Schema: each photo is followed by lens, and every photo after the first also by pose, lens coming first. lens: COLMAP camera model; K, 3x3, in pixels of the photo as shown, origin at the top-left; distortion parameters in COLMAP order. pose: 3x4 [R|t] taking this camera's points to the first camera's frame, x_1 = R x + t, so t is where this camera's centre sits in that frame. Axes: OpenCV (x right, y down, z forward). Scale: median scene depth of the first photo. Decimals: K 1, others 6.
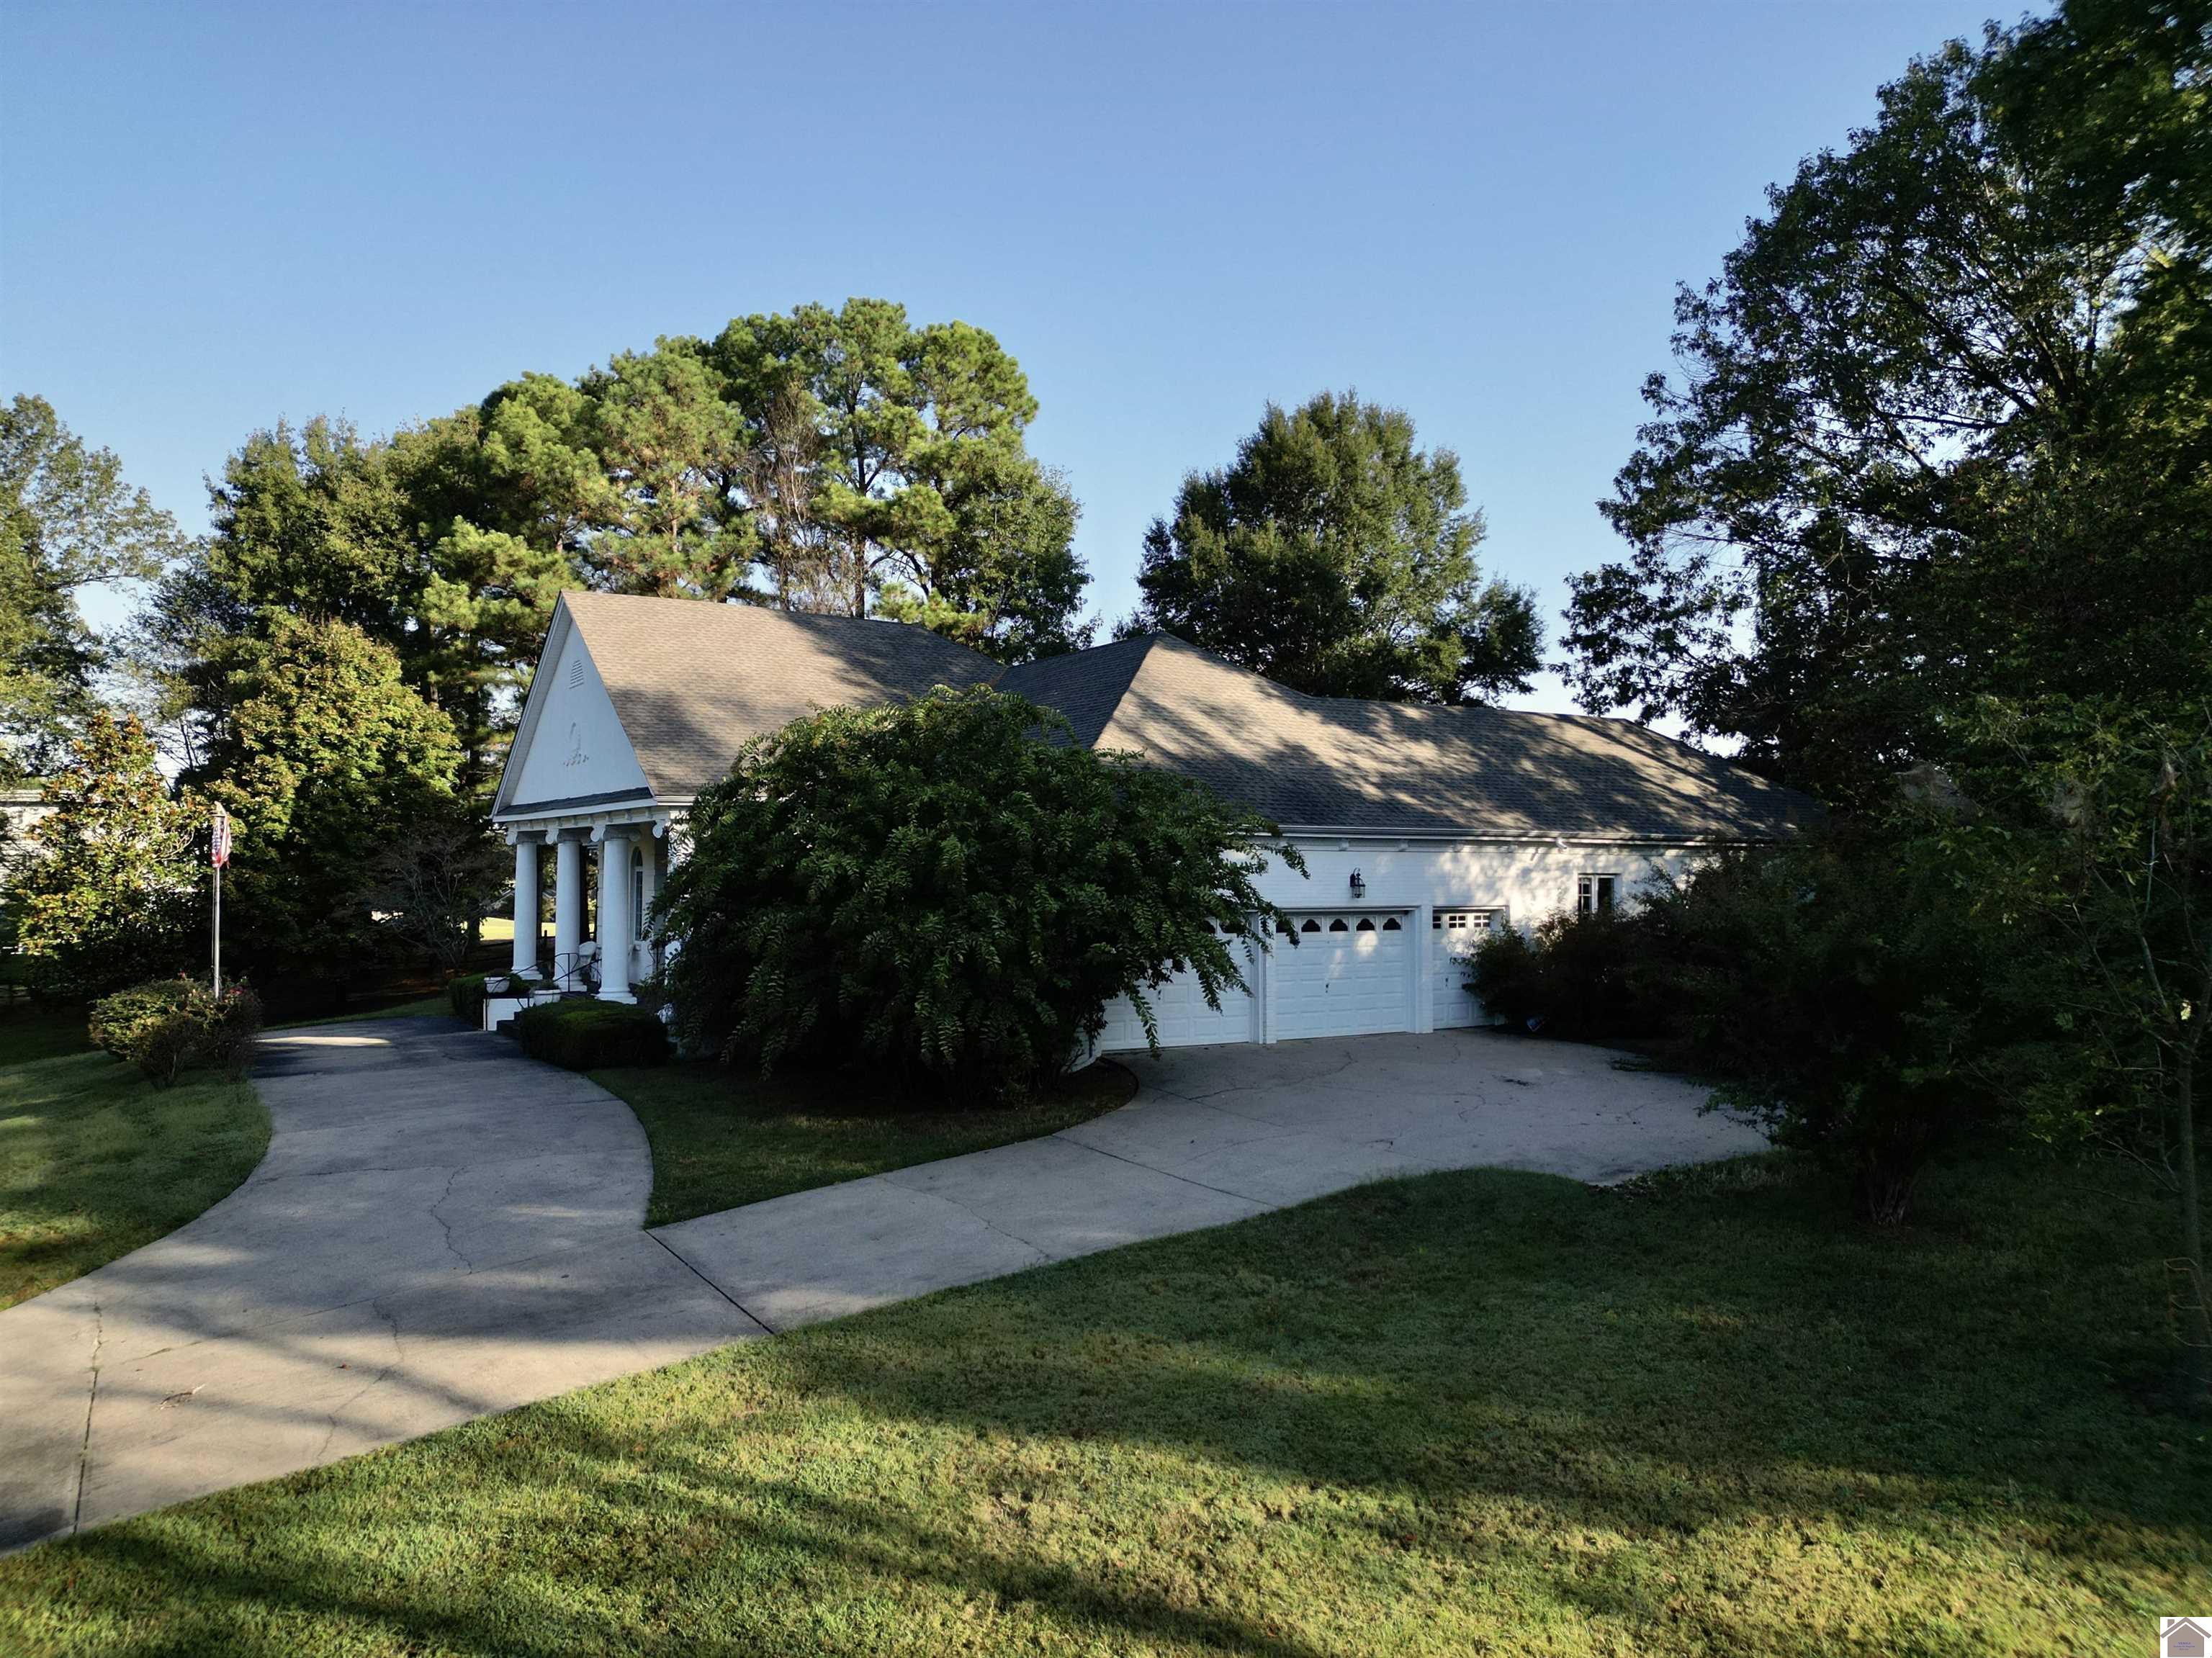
lens RADIAL K [[1577.5, 0, 1106.0], [0, 1577.5, 829.0], [0, 0, 1]] dist [0.062882, -0.055588]
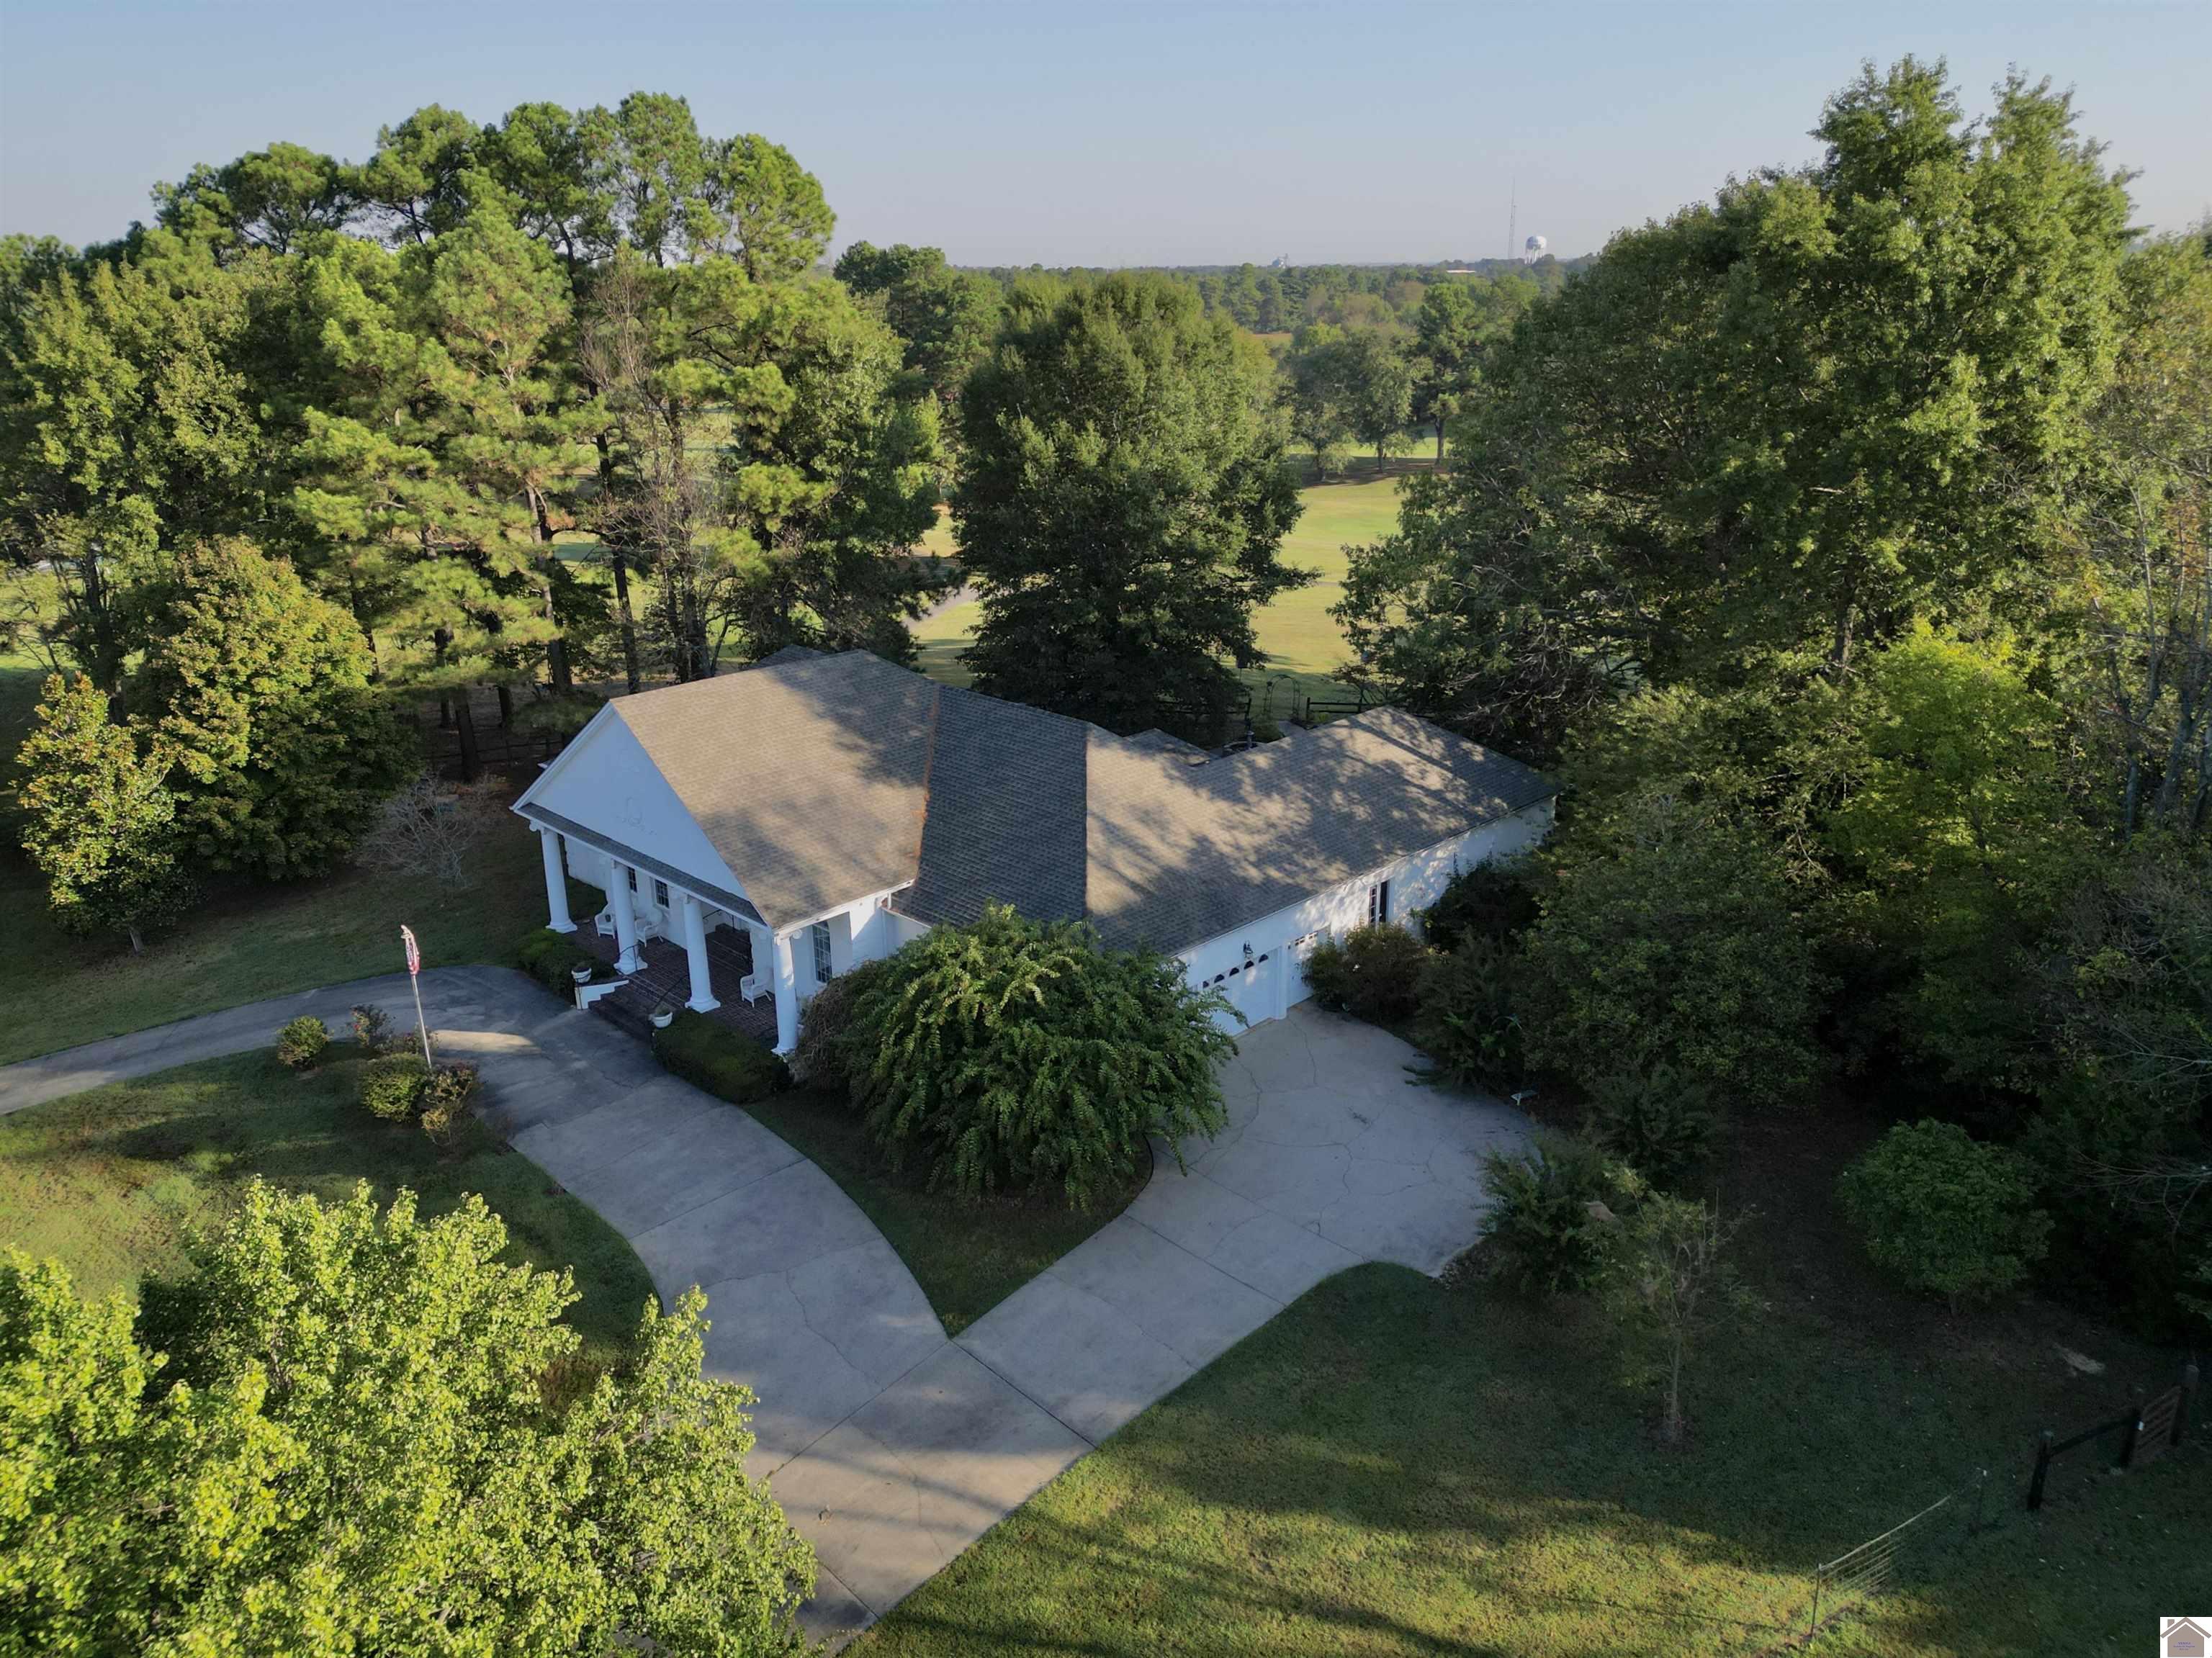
lens RADIAL K [[1712.1, 0, 1106.0], [0, 1712.1, 829.0], [0, 0, 1]] dist [0.002195, -0.002530]
pose [[0.969965, -0.091029, 0.225571, -0.270798], [-0.006081, 0.917973, 0.396596, -0.580244], [-0.243170, -0.386056, 0.889848, -0.323036]]
